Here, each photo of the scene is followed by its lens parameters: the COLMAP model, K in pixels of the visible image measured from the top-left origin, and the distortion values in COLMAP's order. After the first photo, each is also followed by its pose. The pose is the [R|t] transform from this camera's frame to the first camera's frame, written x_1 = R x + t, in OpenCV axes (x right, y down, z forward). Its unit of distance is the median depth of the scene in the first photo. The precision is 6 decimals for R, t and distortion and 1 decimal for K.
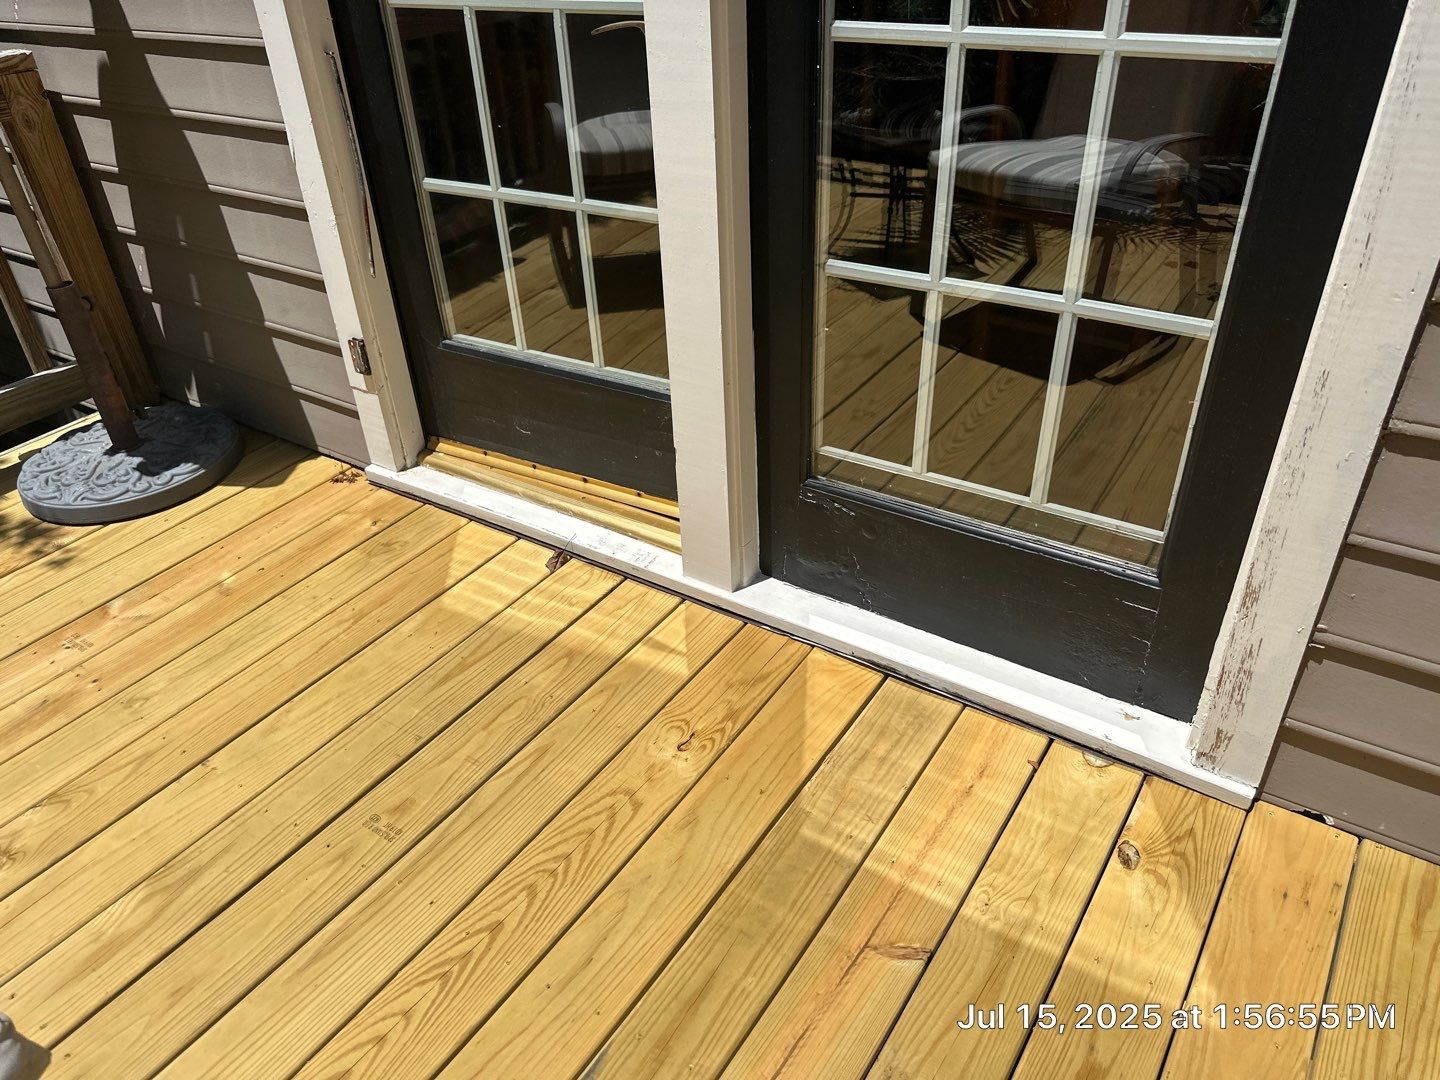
lens RADIAL K [[1042.8, 0, 720.0], [0, 1042.8, 540.0], [0, 0, 1]] dist [0.006739, -0.082137]
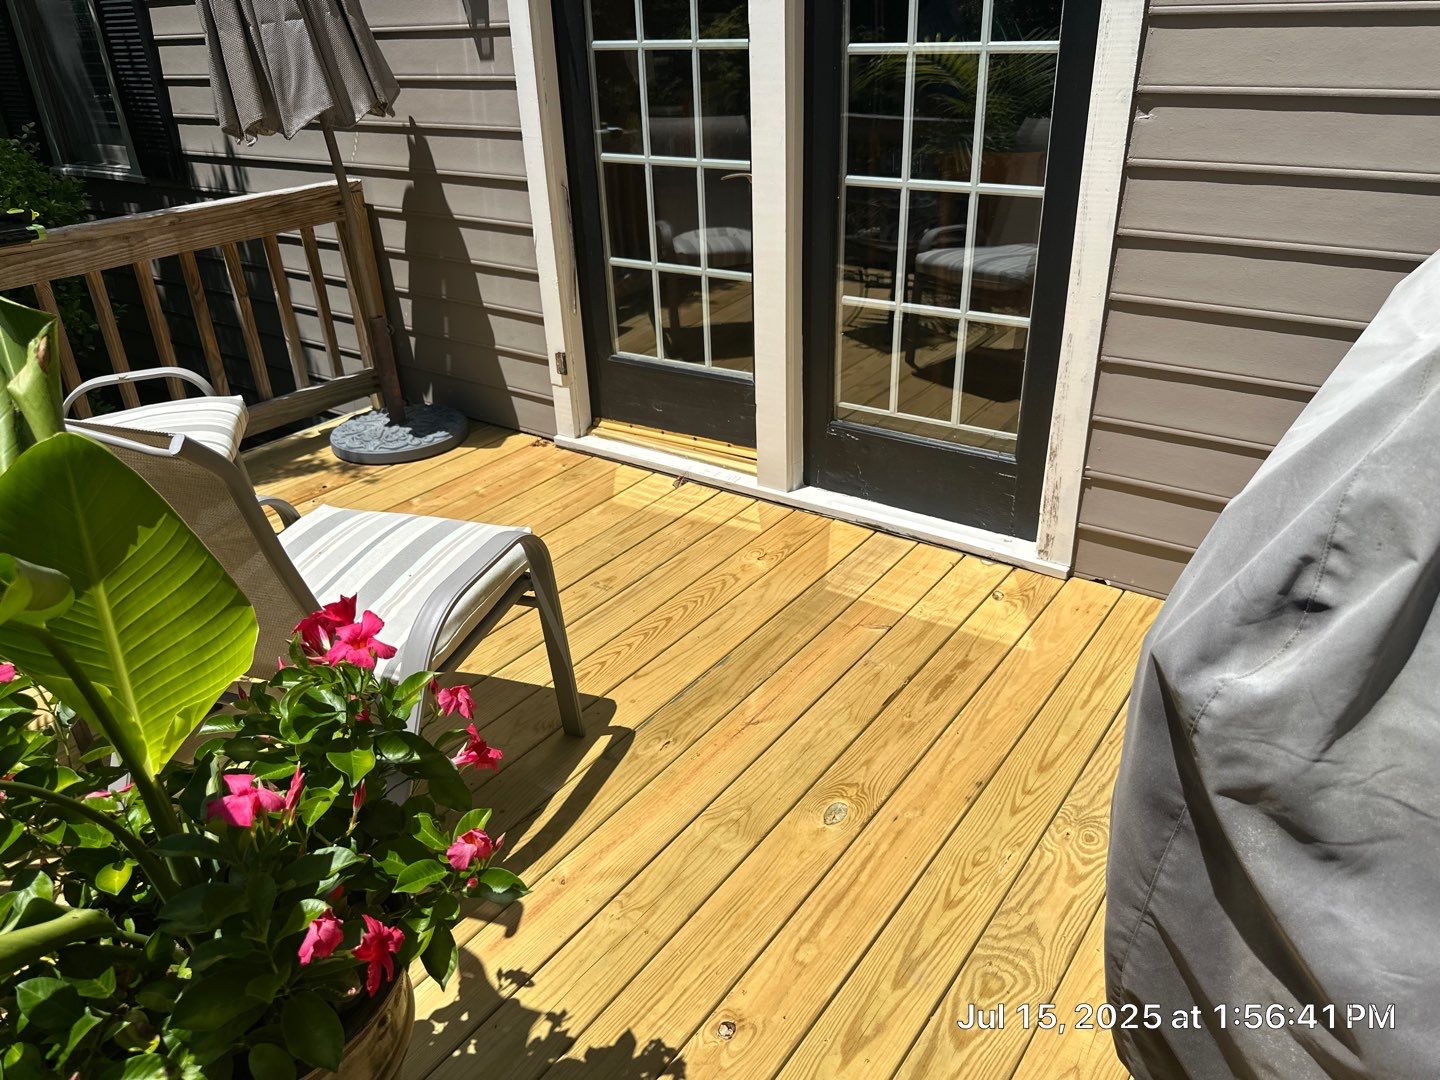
lens RADIAL K [[1077.5, 0, 720.0], [0, 1077.5, 540.0], [0, 0, 1]] dist [0.015744, 0.009021]
pose [[0.999513, 0.019081, -0.024703, -0.050269], [-0.021825, 0.993003, -0.116059, 0.319913], [0.022316, 0.116541, 0.992935, -0.714526]]
